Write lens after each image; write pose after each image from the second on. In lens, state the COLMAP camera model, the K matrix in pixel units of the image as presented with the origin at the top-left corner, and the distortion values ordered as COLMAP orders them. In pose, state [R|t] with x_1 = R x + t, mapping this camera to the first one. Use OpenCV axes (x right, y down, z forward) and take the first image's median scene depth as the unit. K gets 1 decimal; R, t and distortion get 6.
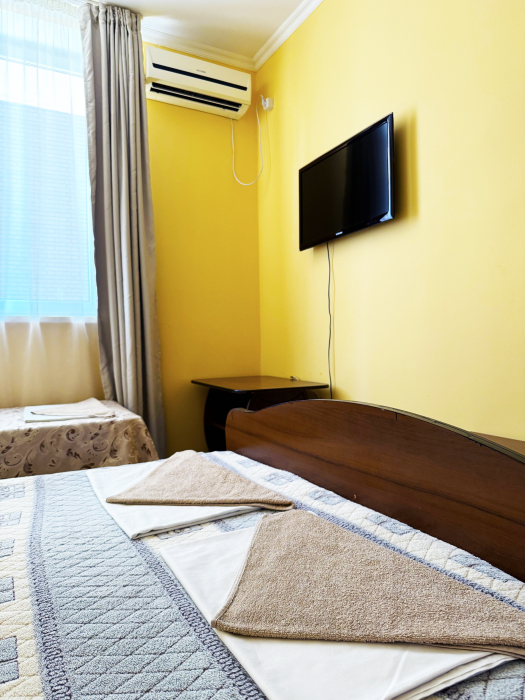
lens RADIAL K [[497.9, 0, 262.5], [0, 497.9, 350.0], [0, 0, 1]] dist [-0.004274, -0.004750]
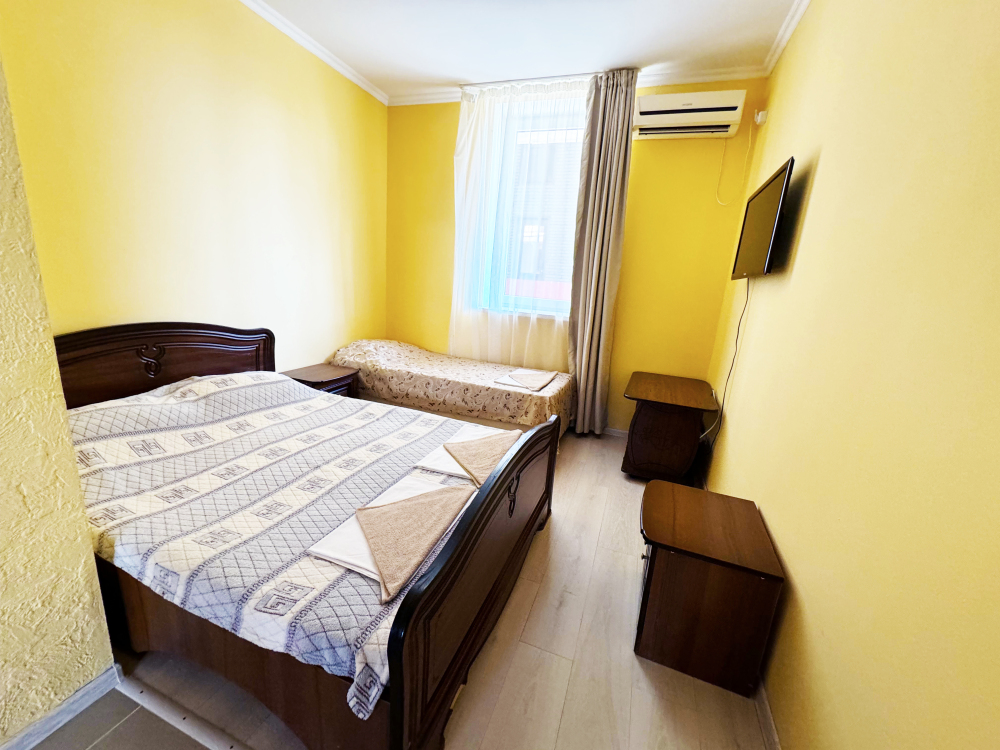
lens RADIAL K [[398.5, 0, 500.5], [0, 398.5, 371.8], [0, 0, 1]] dist [0.000061, 0.000076]
pose [[0.661067, 0.235645, -0.712364, 0.403047], [-0.091664, 0.967656, 0.235030, -0.167513], [0.744707, -0.090072, 0.661286, 0.053461]]
